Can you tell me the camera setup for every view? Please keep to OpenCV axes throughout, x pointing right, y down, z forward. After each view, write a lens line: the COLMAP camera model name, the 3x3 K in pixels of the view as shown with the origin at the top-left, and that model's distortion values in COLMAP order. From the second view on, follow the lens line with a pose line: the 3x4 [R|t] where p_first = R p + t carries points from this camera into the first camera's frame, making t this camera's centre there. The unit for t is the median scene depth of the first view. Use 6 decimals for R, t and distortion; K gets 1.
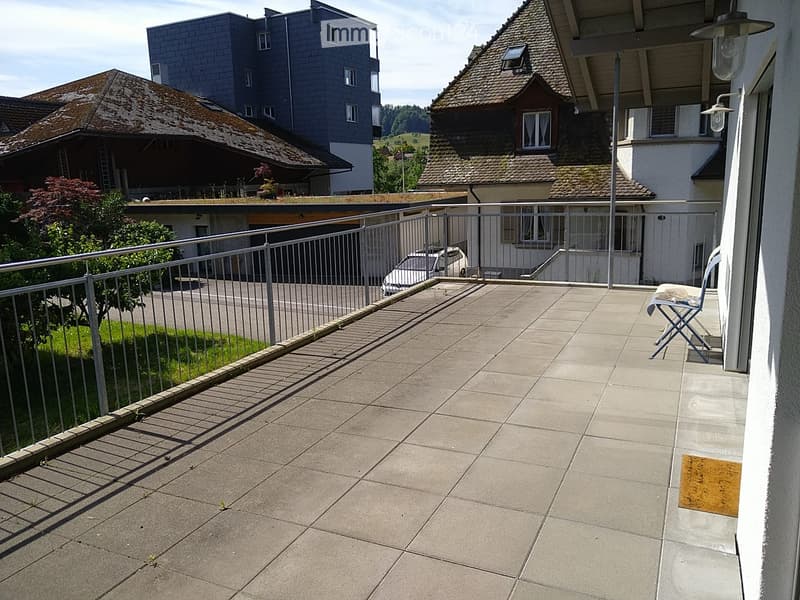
lens RADIAL K [[592.4, 0, 398.6], [0, 592.4, 280.8], [0, 0, 1]] dist [0.008650, 0.004681]
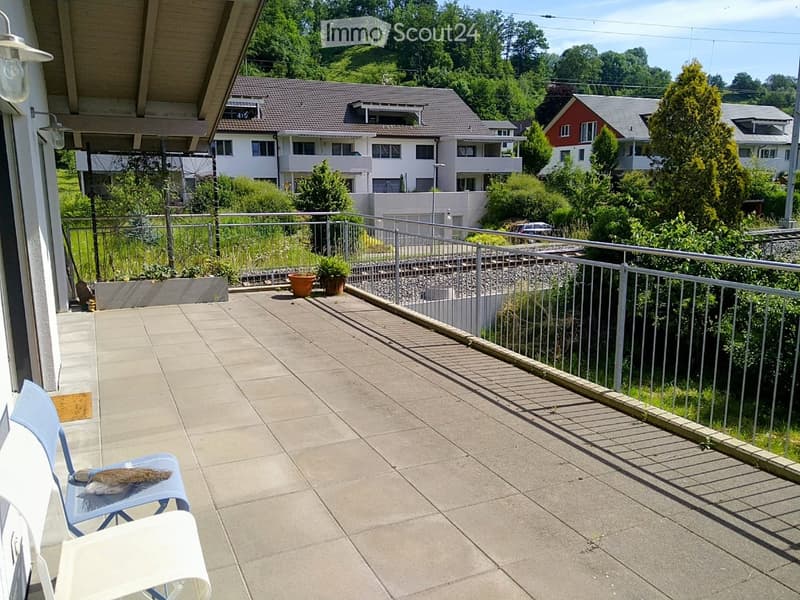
lens RADIAL K [[720.4, 0, 400.0], [0, 720.4, 300.0], [0, 0, 1]] dist [0.013906, -0.059497]
pose [[-0.639825, 0.157391, -0.752231, 0.773733], [-0.115333, 0.948055, 0.296462, -0.295028], [0.759817, 0.276441, -0.588437, 1.539129]]
